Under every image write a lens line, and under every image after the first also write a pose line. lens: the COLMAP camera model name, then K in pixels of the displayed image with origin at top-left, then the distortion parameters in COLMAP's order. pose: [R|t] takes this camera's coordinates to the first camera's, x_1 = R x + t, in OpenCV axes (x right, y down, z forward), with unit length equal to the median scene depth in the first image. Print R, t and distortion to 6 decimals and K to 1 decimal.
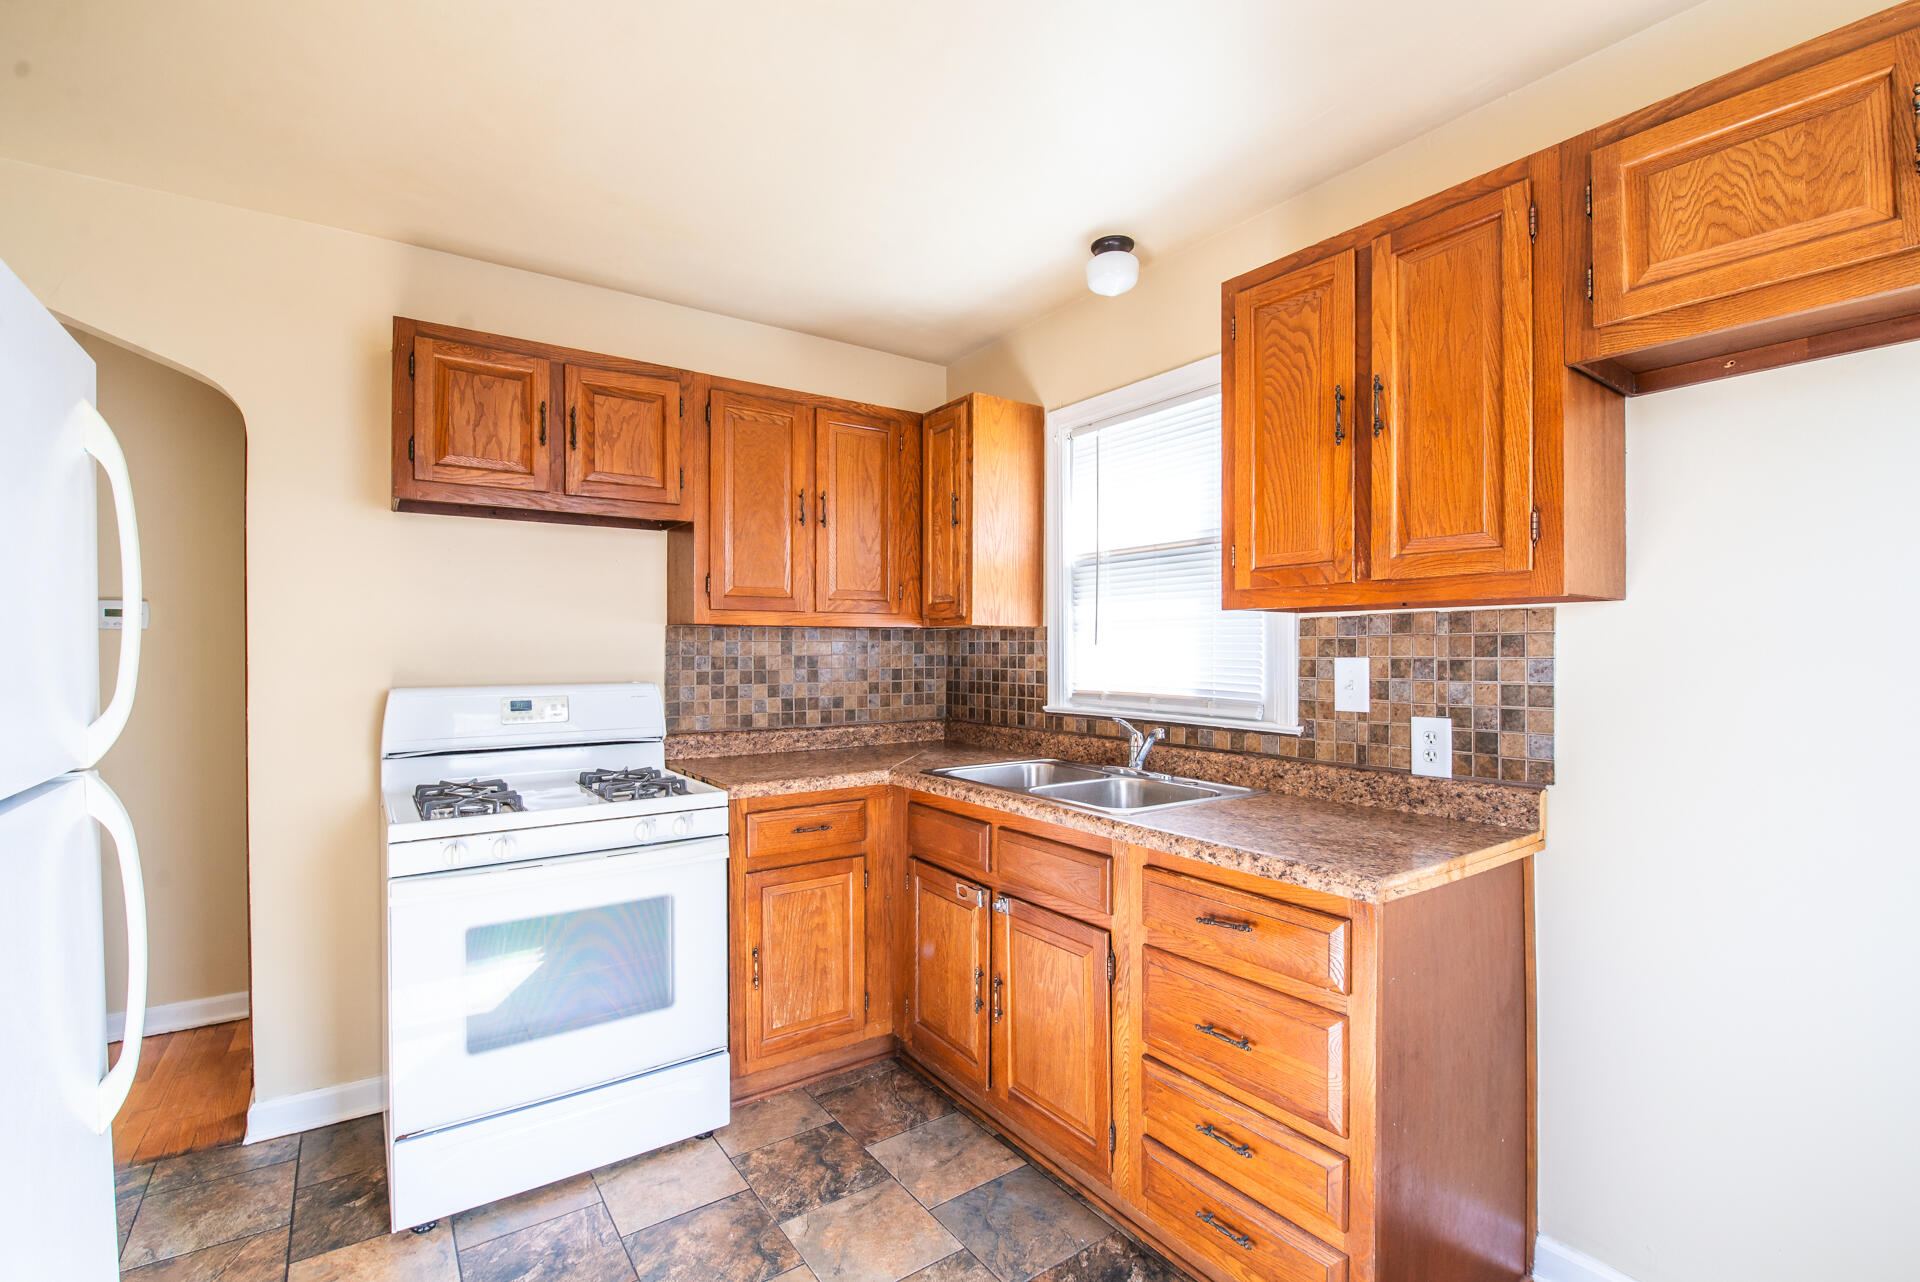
lens RADIAL K [[848.1, 0, 960.0], [0, 848.1, 641.0], [0, 0, 1]] dist [-0.003471, -0.000509]
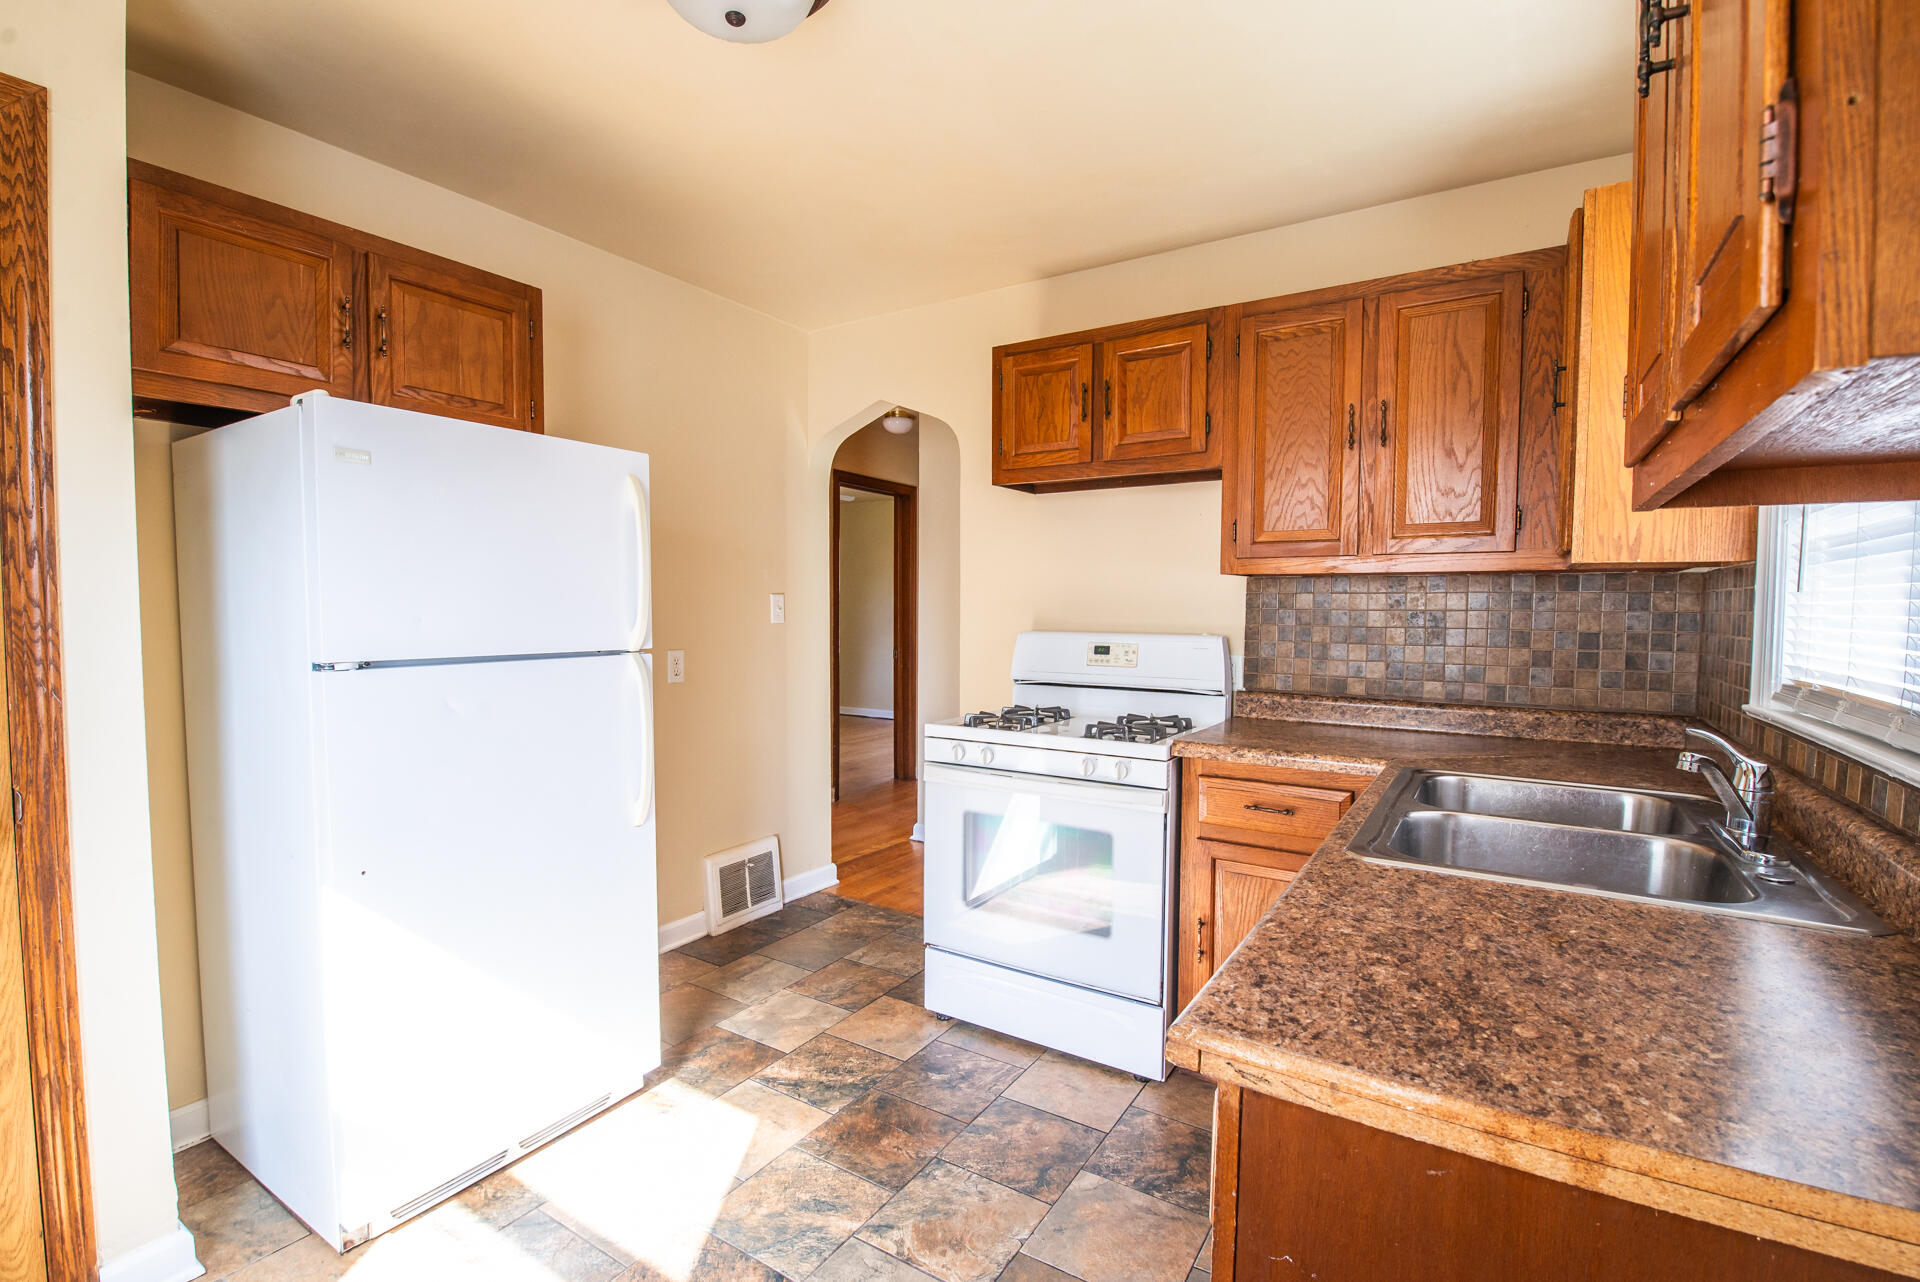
lens RADIAL K [[884.3, 0, 960.0], [0, 884.3, 641.0], [0, 0, 1]] dist [0.001514, -0.000003]
pose [[0.380520, 0.041066, -0.923860, 0.517304], [0.000050, 0.999013, 0.044428, 0.010723], [0.924773, -0.016952, 0.380142, 0.363215]]
